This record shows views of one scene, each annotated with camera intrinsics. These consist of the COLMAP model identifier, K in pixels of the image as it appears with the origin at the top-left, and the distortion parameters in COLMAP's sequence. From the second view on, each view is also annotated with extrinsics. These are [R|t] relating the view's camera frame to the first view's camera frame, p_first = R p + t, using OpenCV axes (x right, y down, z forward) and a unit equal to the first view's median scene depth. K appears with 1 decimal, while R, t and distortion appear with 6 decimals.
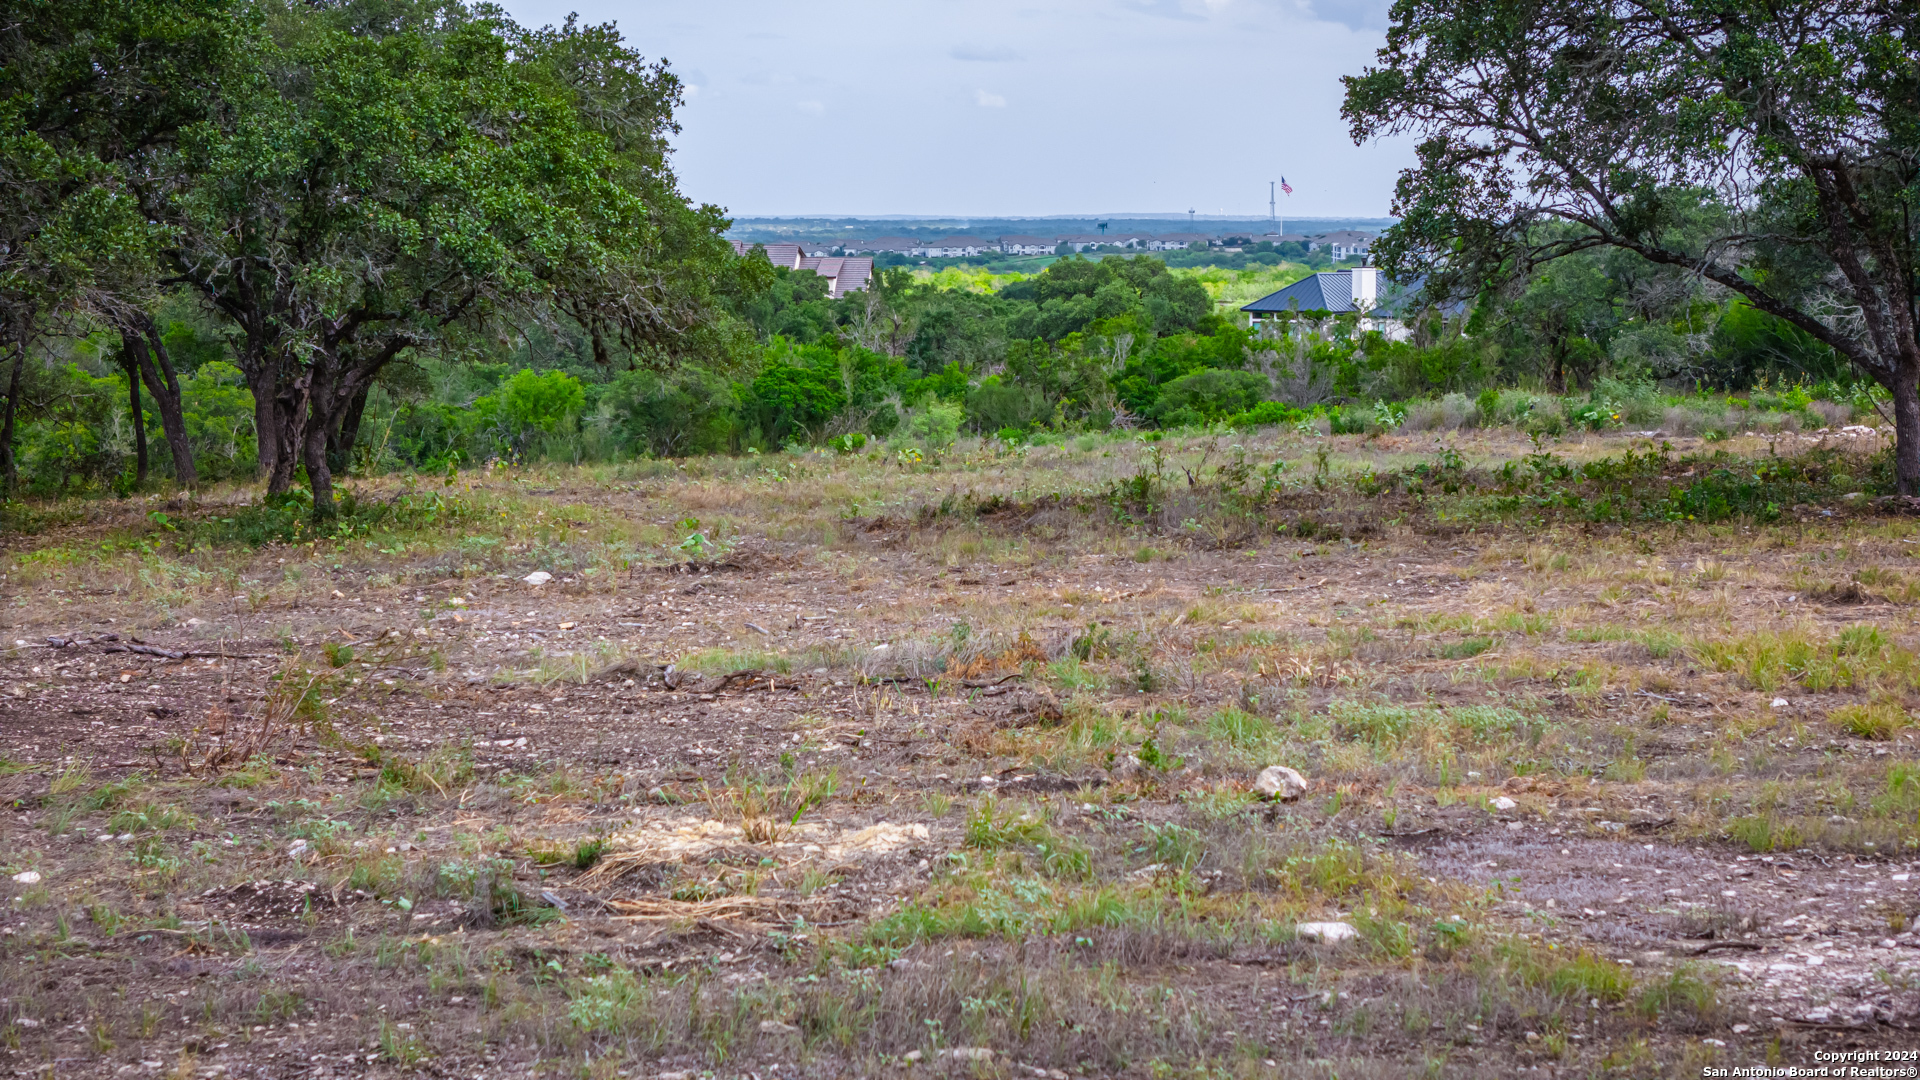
lens RADIAL K [[3953.7, 0, 960.0], [0, 3953.7, 540.0], [0, 0, 1]] dist [0.017235, 0.058678]
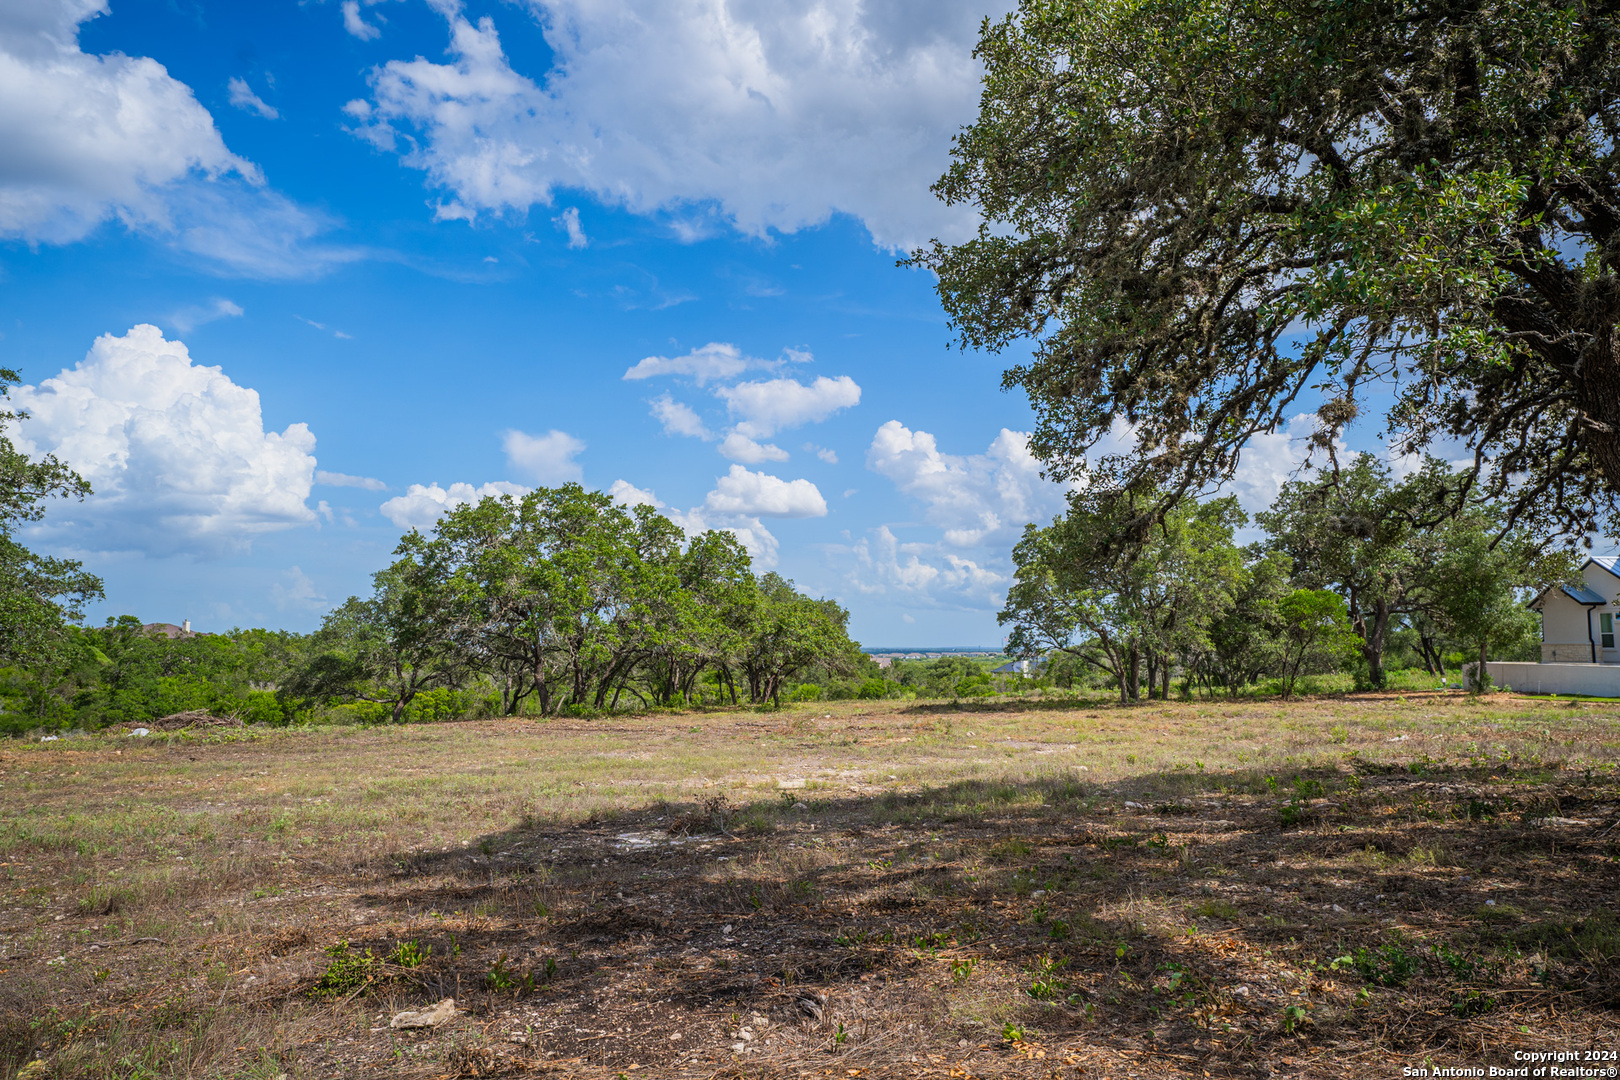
lens RADIAL K [[1092.4, 0, 811.5], [0, 1092.4, 544.5], [0, 0, 1]] dist [0.027308, 0.005780]
pose [[0.995620, -0.007598, -0.093188, 0.000446], [-0.008834, 0.984589, -0.174658, 0.020484], [0.093079, 0.174716, 0.980209, -0.195620]]
